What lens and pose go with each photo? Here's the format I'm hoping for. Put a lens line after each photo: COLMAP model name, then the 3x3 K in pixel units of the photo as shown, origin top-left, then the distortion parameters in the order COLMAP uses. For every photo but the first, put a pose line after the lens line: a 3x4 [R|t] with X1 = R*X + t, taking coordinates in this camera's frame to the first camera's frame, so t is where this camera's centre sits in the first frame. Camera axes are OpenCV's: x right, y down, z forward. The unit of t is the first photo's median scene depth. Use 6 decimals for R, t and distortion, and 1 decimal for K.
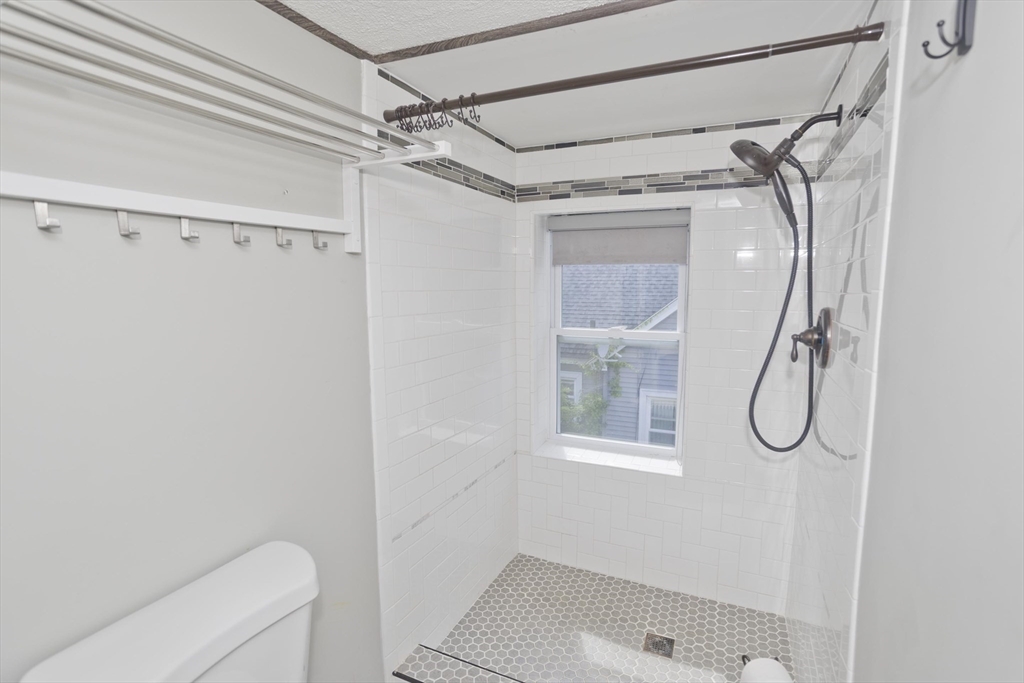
lens RADIAL K [[504.6, 0, 525.6], [0, 504.6, 336.0], [0, 0, 1]] dist [-0.051649, 0.034135]
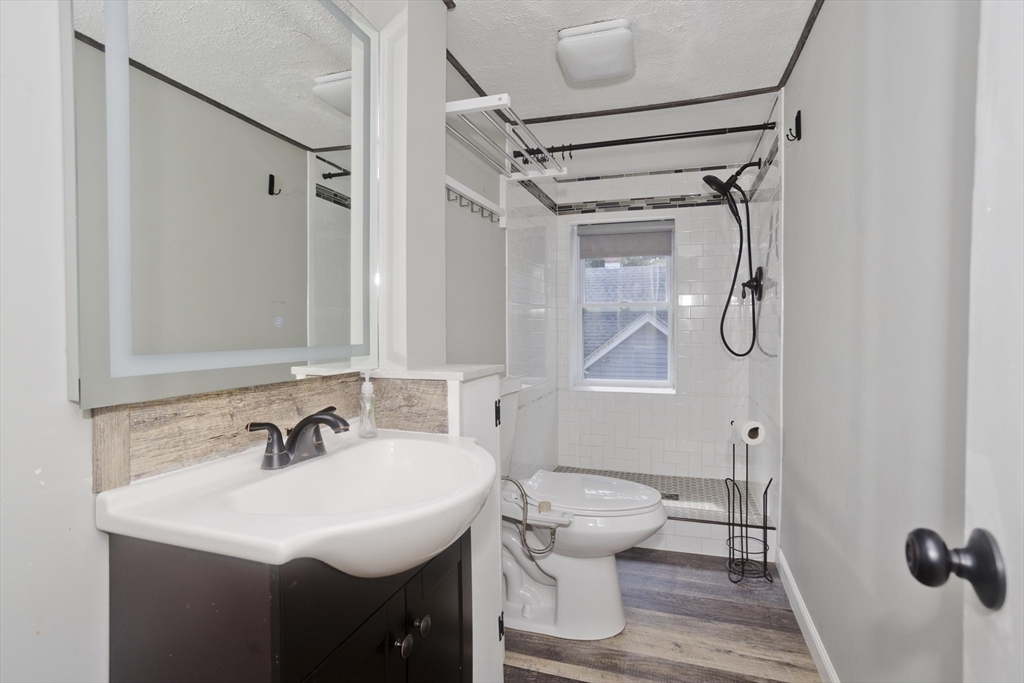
lens RADIAL K [[495.8, 0, 533.7], [0, 495.8, 324.1], [0, 0, 1]] dist [-0.052920, 0.032494]
pose [[0.993461, -0.001193, 0.114168, -0.361801], [0.013051, 0.994578, -0.103174, 0.286695], [-0.113426, 0.103989, 0.988089, -0.564720]]
